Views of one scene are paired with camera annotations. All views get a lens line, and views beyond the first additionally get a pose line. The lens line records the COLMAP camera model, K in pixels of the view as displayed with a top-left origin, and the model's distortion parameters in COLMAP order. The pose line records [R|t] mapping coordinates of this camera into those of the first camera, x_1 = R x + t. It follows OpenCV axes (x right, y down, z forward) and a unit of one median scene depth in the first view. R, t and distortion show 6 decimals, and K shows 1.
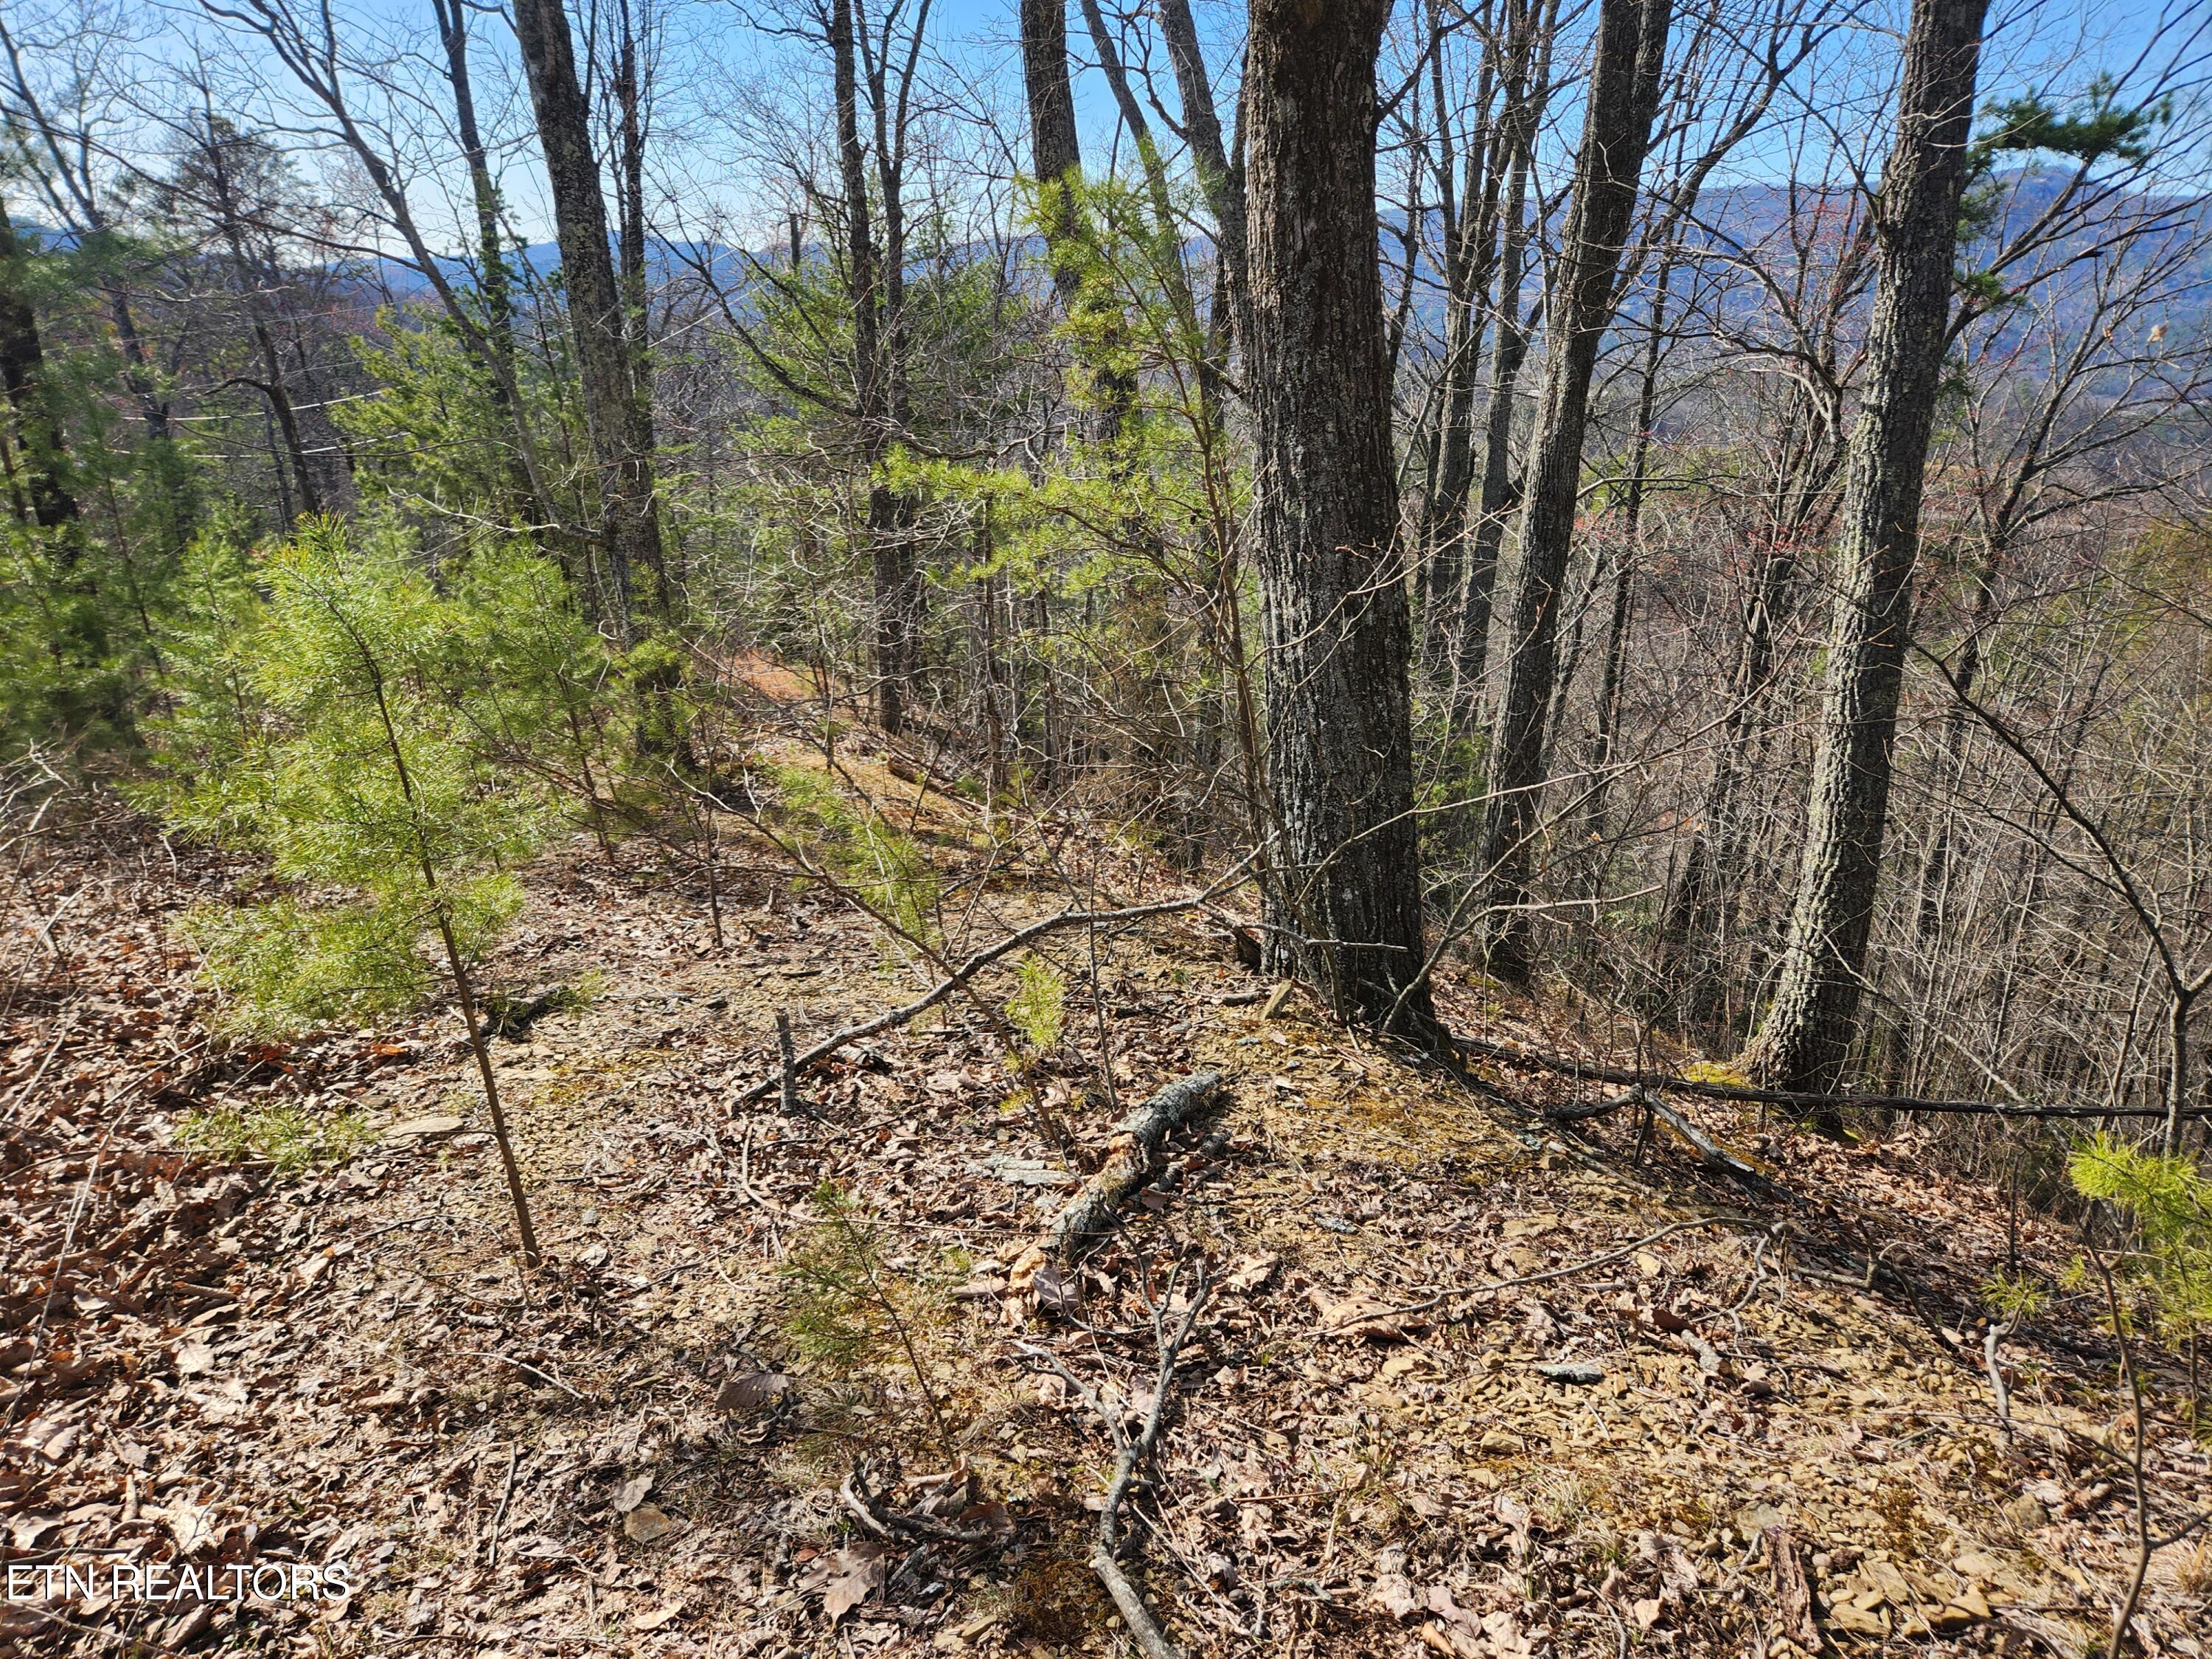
lens RADIAL K [[1467.4, 0, 1086.3], [0, 1467.4, 810.0], [0, 0, 1]] dist [0.080005, -0.072851]
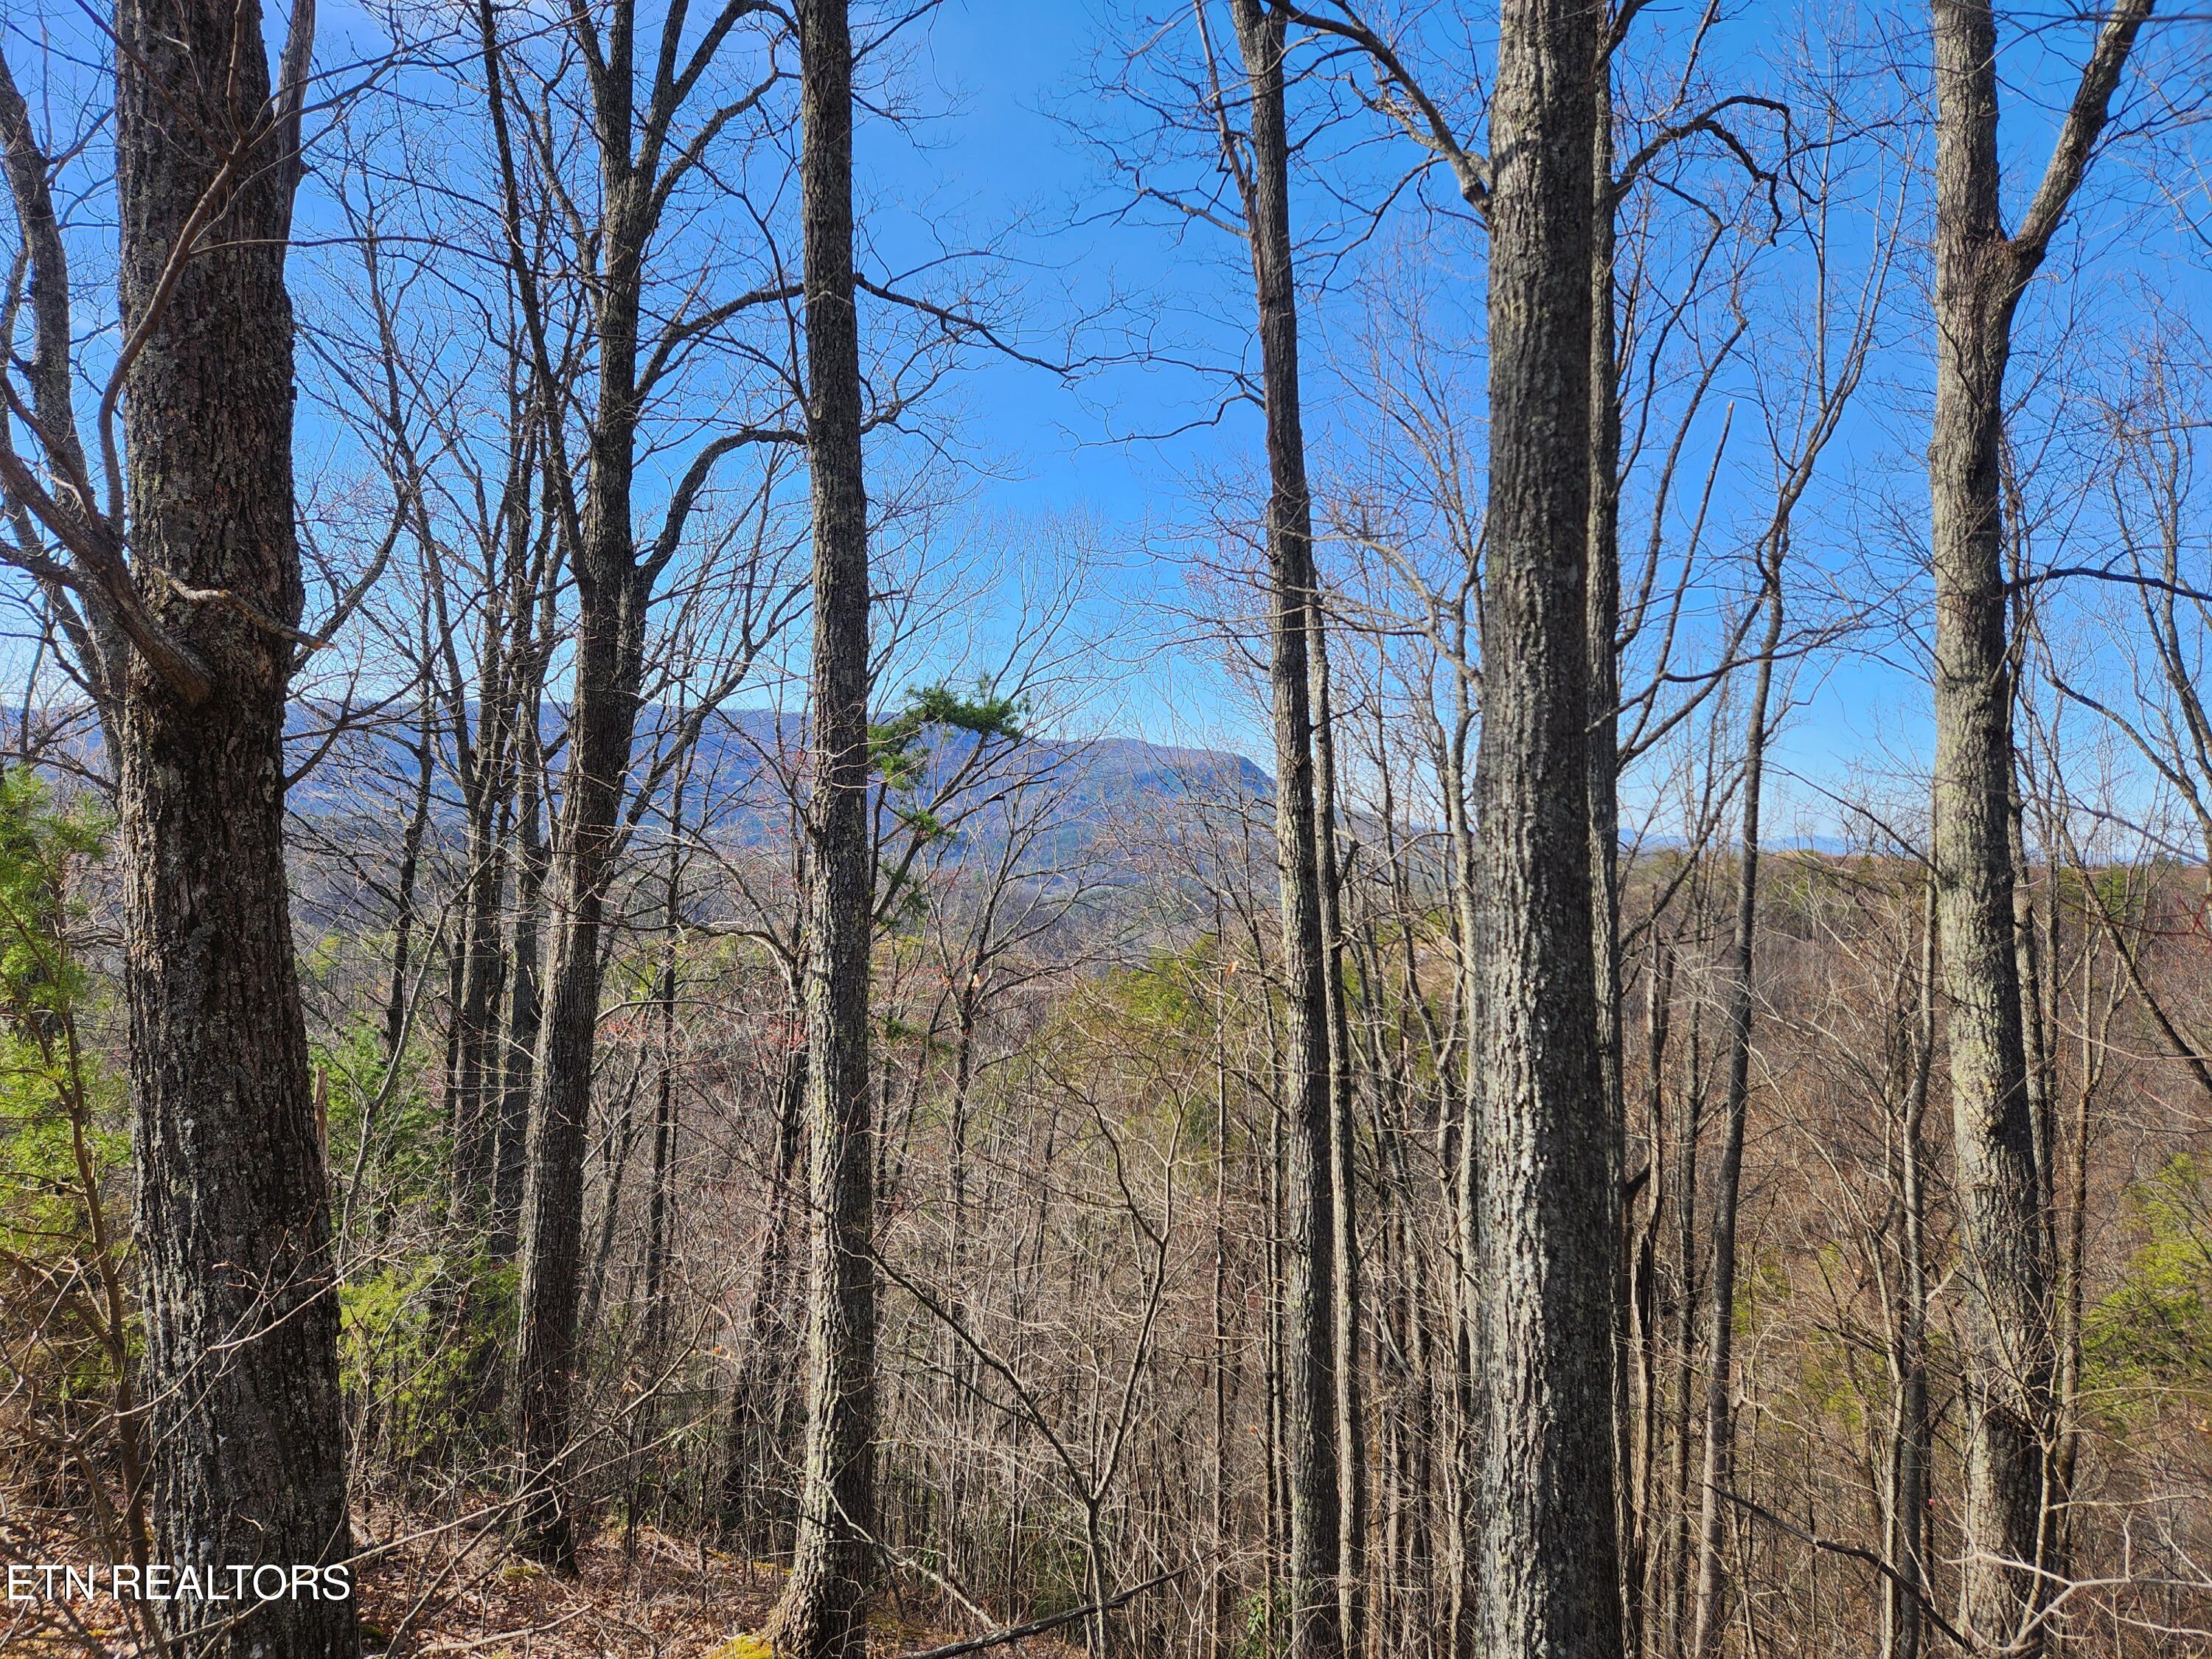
lens RADIAL K [[1451.6, 0, 1086.5], [0, 1451.6, 814.3], [0, 0, 1]] dist [0.089091, -0.080680]
pose [[0.814576, 0.032213, 0.579162, 0.059857], [0.151901, 0.951767, -0.266582, -0.099574], [-0.559815, 0.305127, 0.770393, -0.051958]]
